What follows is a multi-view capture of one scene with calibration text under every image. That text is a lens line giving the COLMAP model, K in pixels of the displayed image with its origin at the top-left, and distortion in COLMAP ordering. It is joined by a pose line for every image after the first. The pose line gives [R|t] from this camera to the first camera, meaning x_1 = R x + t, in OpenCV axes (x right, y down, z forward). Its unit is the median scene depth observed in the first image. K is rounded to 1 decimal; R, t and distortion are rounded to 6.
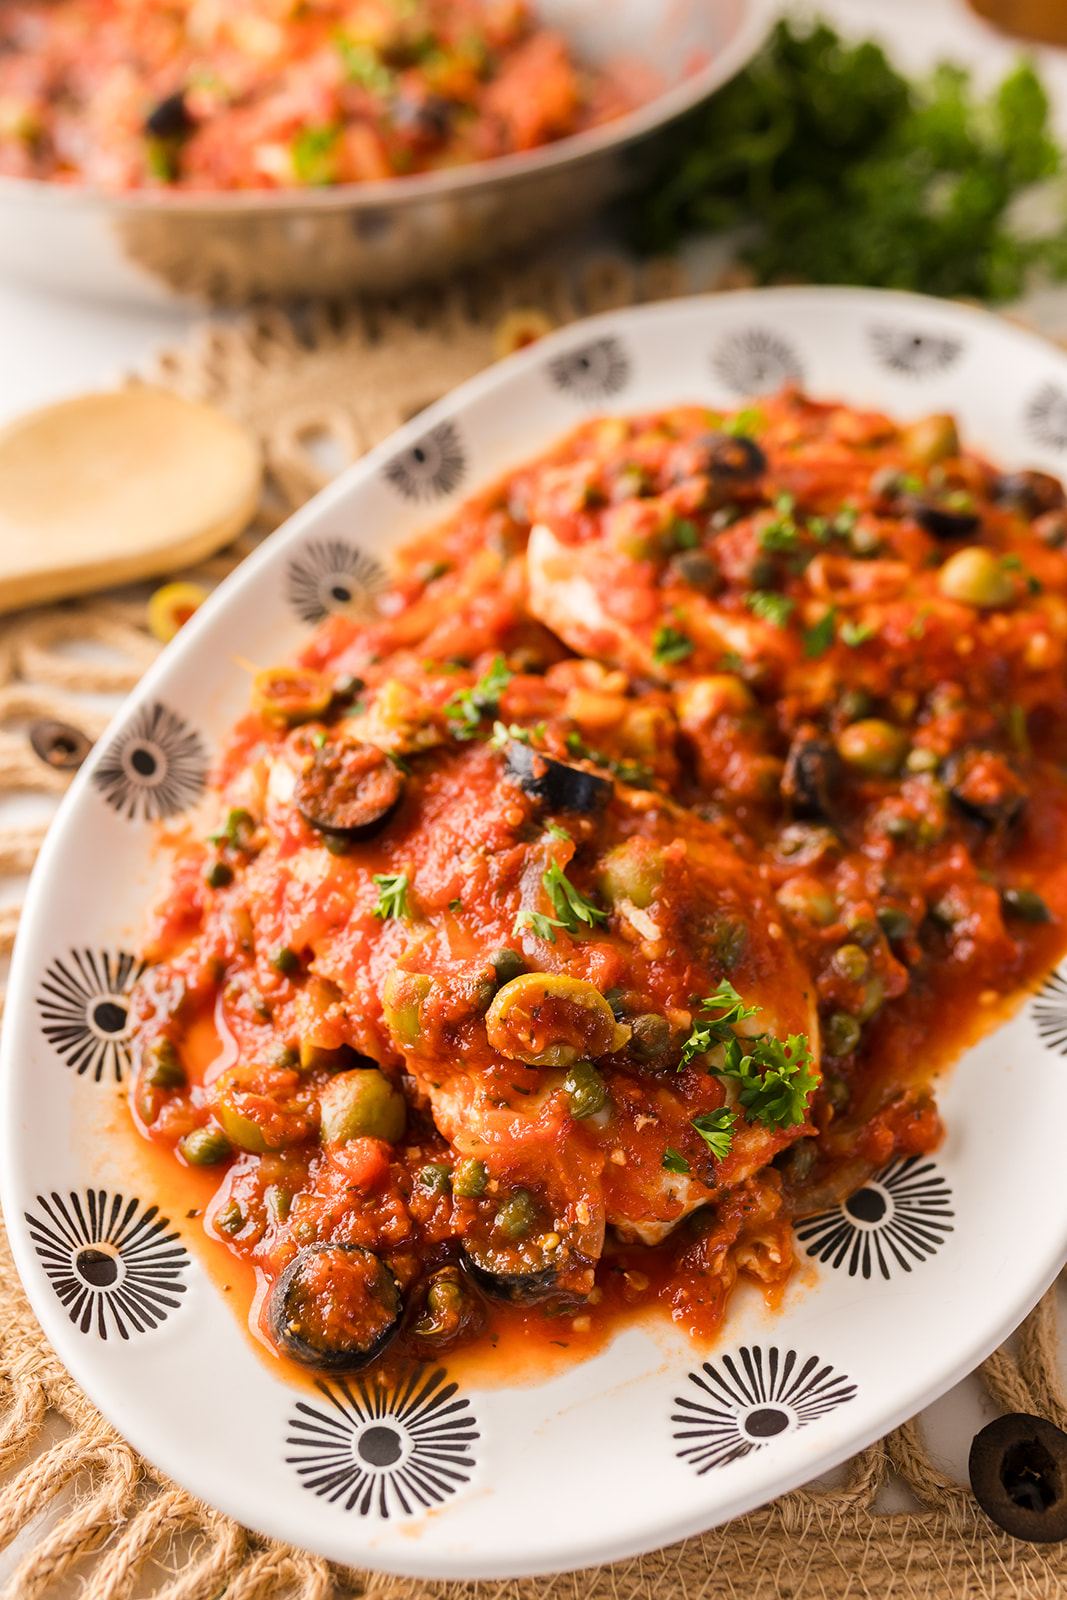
lens RADIAL K [[1630.1, 0, 509.1], [0, 1630.1, 801.6], [0, 0, 1]] dist [0.005877, -0.024309]
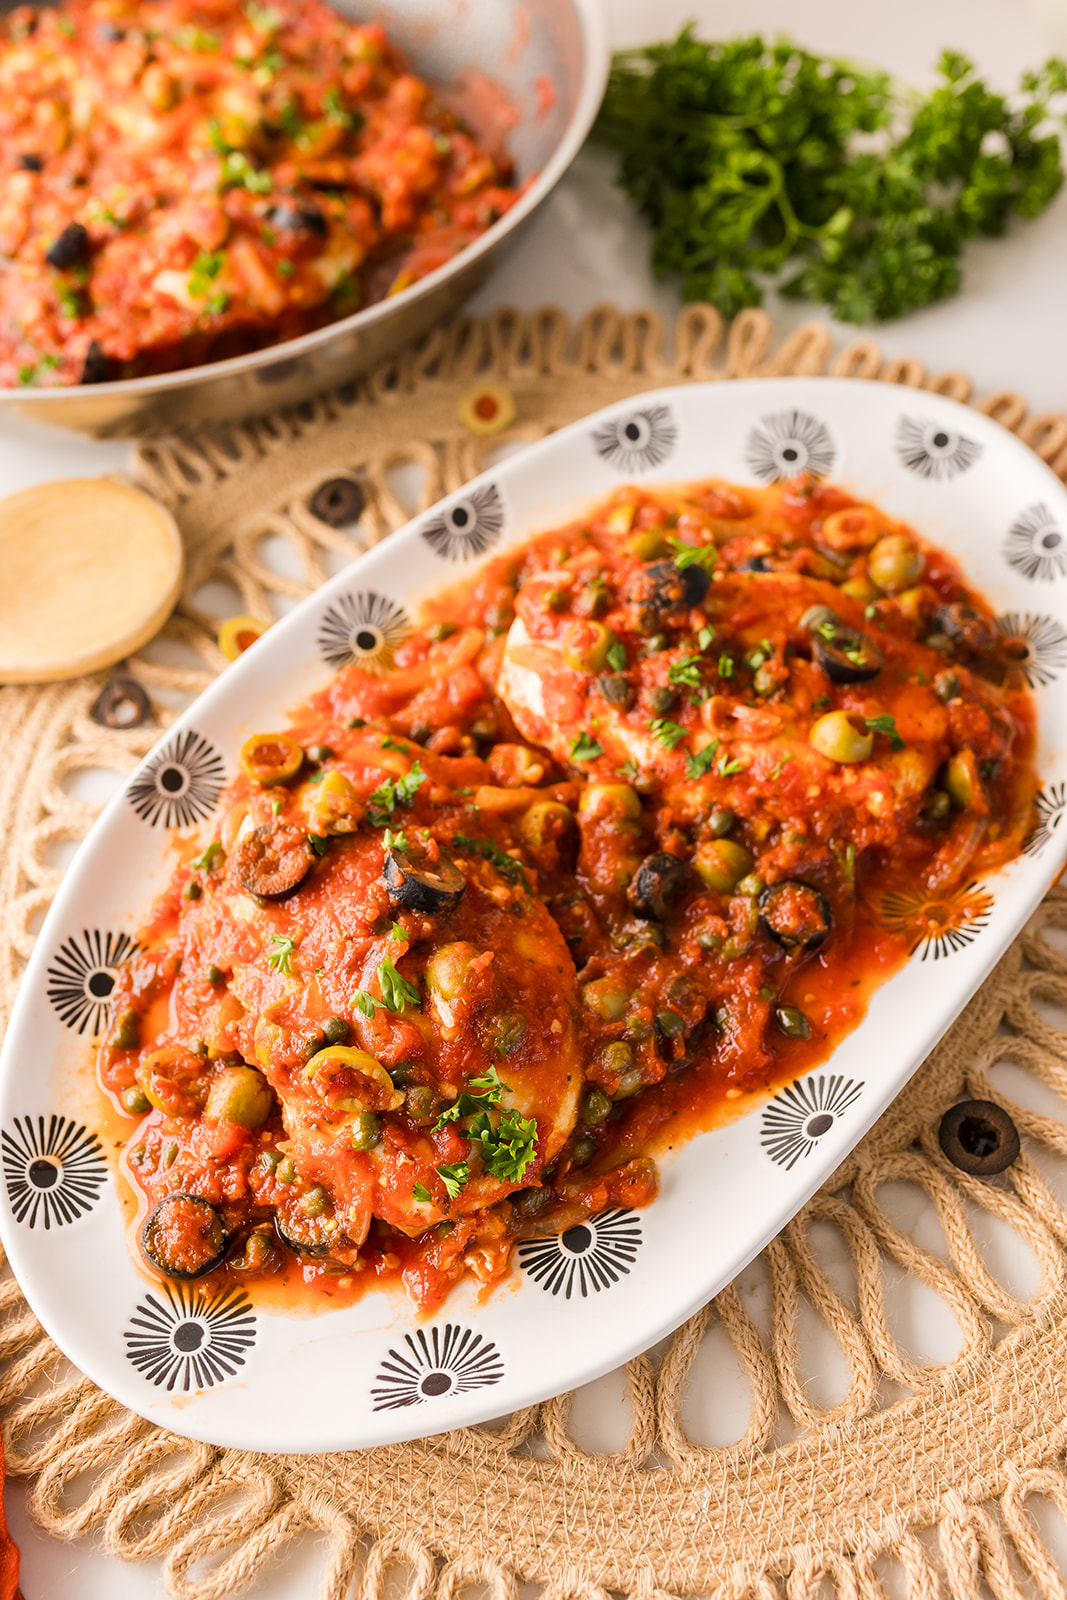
lens RADIAL K [[1581.6, 0, 522.2], [0, 1581.6, 802.4], [0, 0, 1]] dist [0.003663, -0.004669]
pose [[0.967876, 0.168238, -0.186846, 0.346470], [-0.130661, 0.971476, 0.197892, -0.349587], [0.214810, -0.167122, 0.962251, -0.215241]]
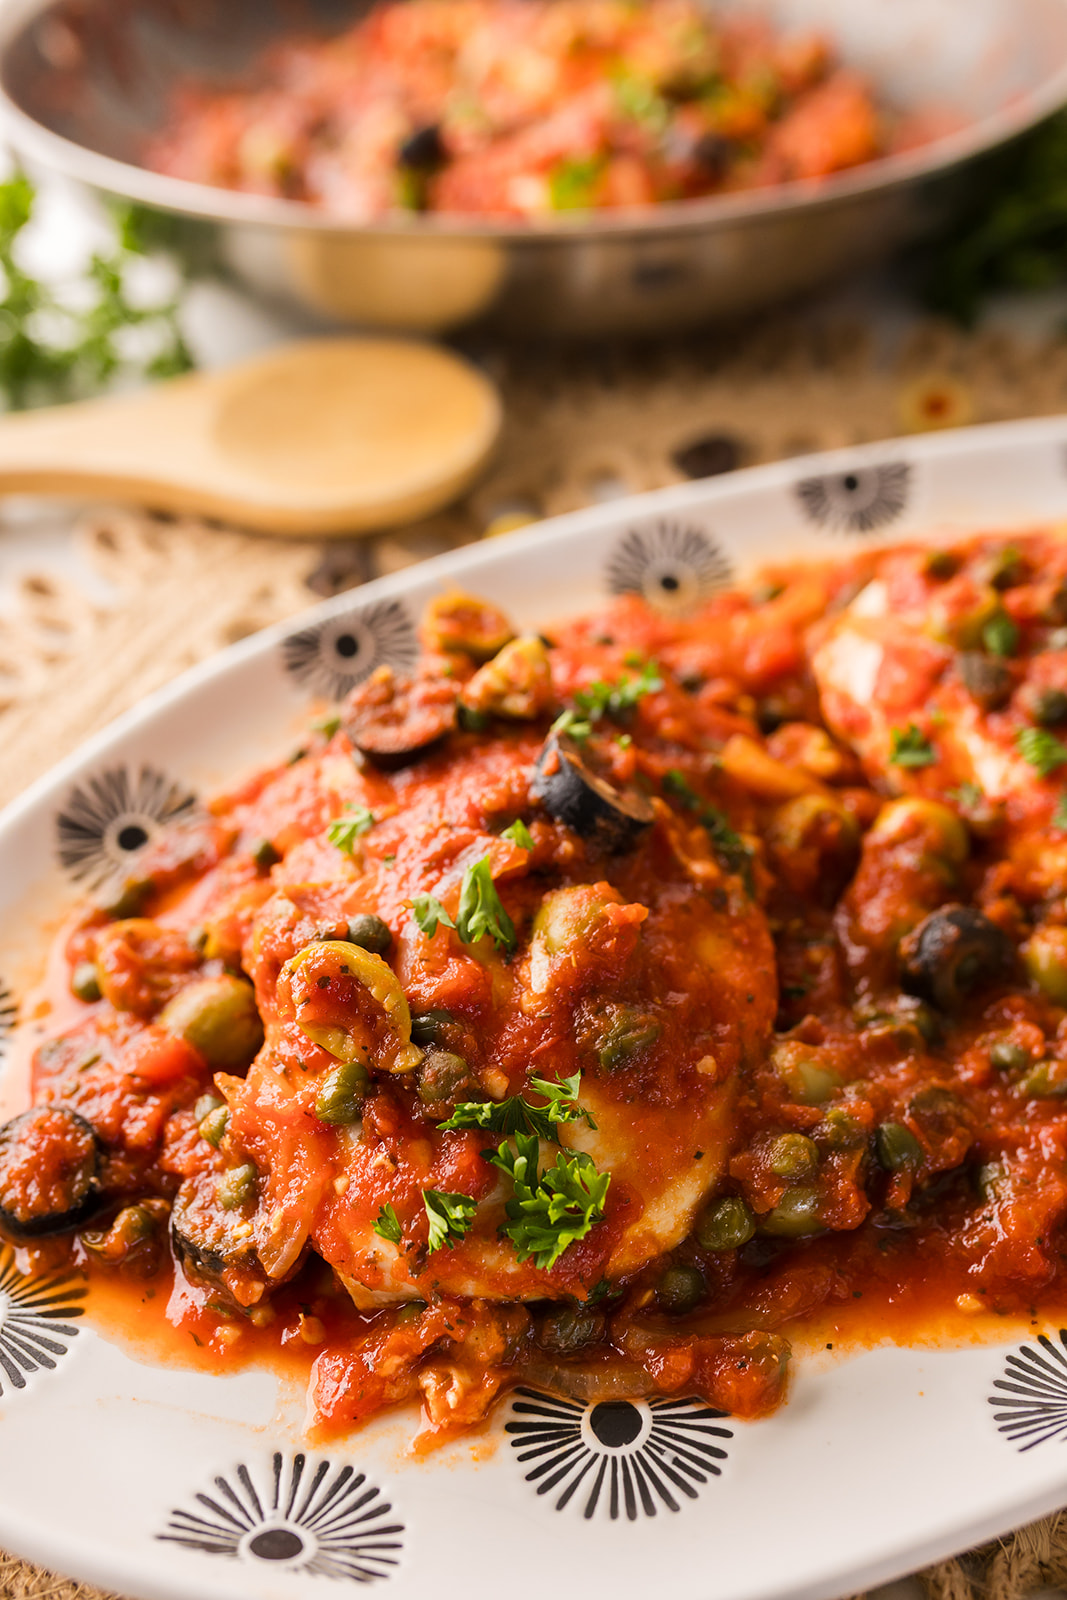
lens RADIAL K [[1642.5, 0, 525.9], [0, 1642.5, 801.4], [0, 0, 1]] dist [0.000171, 0.000811]
pose [[0.786523, 0.391184, -0.477867, 0.426200], [-0.417888, 0.906859, 0.054555, -0.044396], [0.454699, 0.156786, 0.876737, 0.237469]]
